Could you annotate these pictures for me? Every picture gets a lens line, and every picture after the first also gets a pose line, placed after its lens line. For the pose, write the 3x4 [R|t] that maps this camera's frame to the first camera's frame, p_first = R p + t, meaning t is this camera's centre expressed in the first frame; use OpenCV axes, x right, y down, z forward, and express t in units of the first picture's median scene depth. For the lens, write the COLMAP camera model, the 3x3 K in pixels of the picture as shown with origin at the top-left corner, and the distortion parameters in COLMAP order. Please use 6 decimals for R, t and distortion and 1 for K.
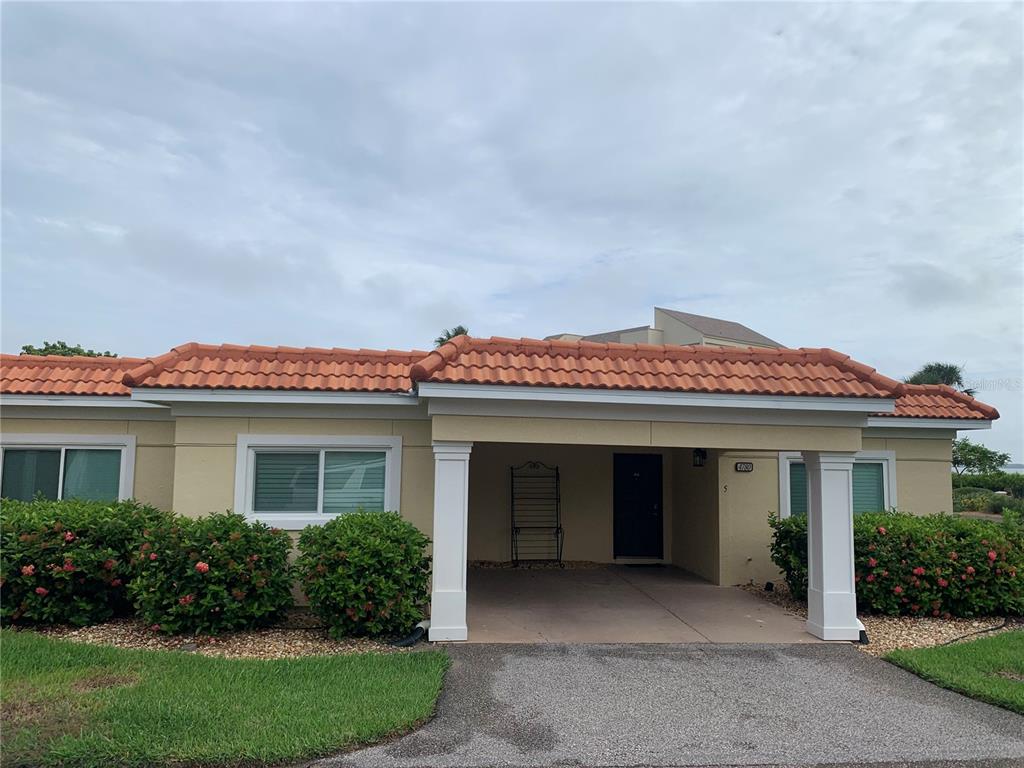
lens RADIAL K [[780.3, 0, 512.0], [0, 780.3, 384.0], [0, 0, 1]] dist [0.023125, -0.002304]
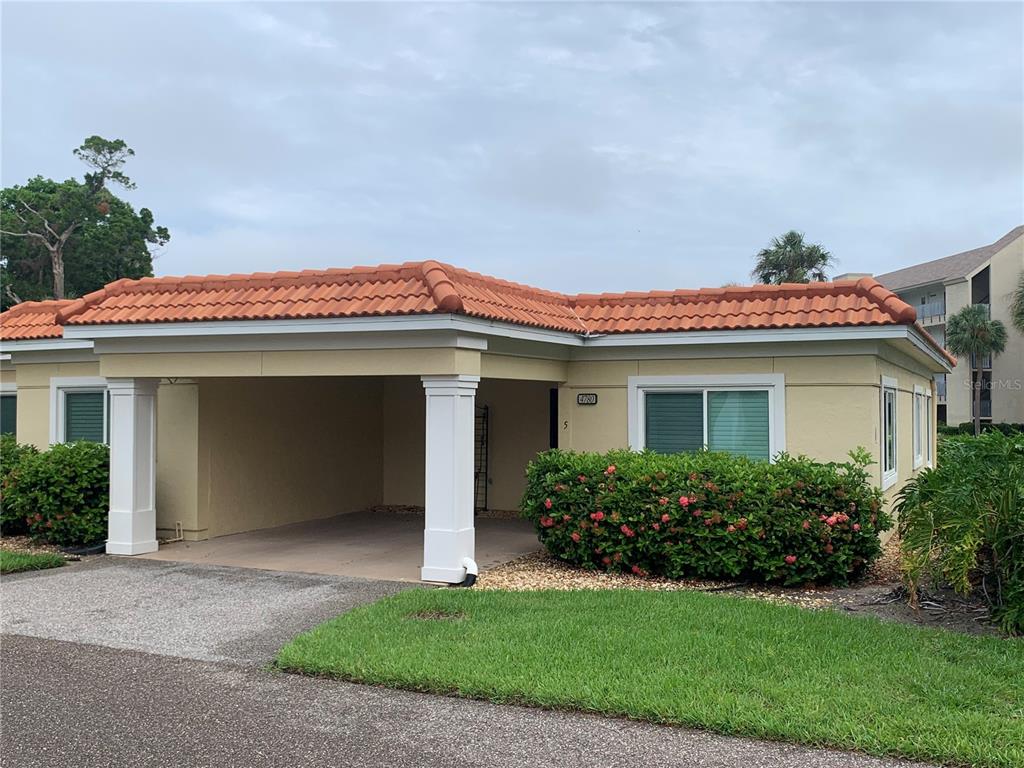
lens RADIAL K [[1022.9, 0, 512.0], [0, 1022.9, 384.0], [0, 0, 1]] dist [0.157429, -0.362669]
pose [[0.846781, -0.028561, -0.531175, 1.054125], [0.062221, 0.997021, 0.045580, 0.045661], [0.528291, -0.071647, 0.846035, 0.048726]]
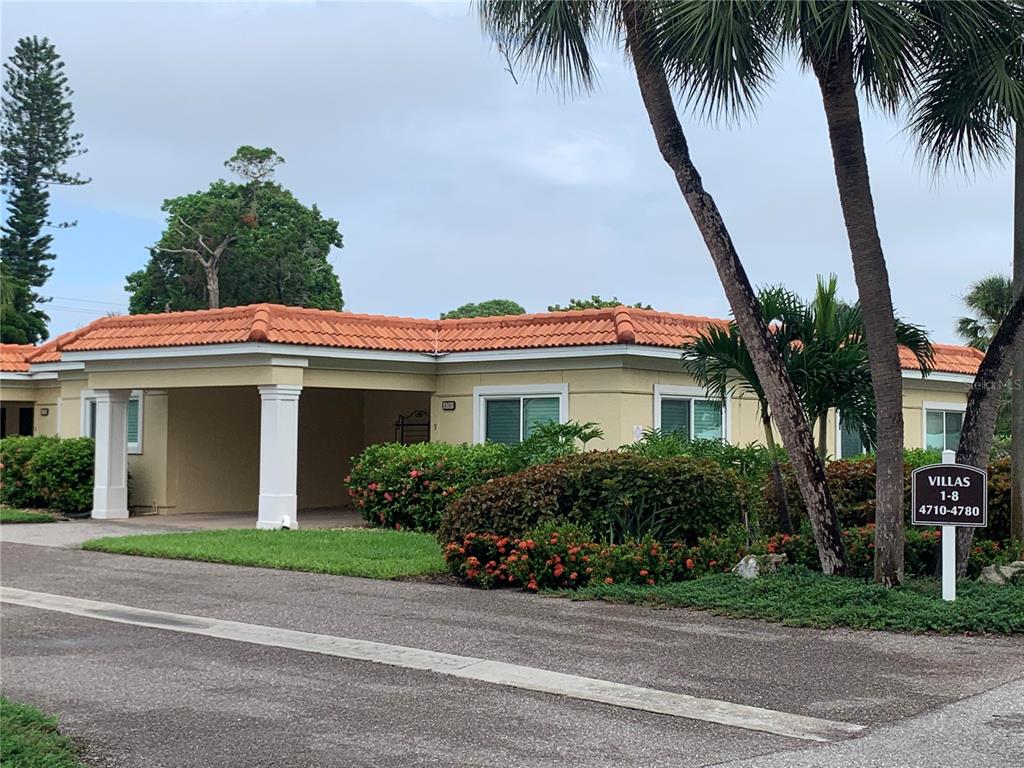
lens RADIAL K [[1486.6, 0, 512.0], [0, 1486.6, 384.0], [0, 0, 1]] dist [0.123676, -0.000717]
pose [[0.648695, -0.043261, -0.759818, 2.372289], [0.073666, 0.997264, 0.006112, 0.094070], [0.757475, -0.059937, 0.650107, -0.249186]]
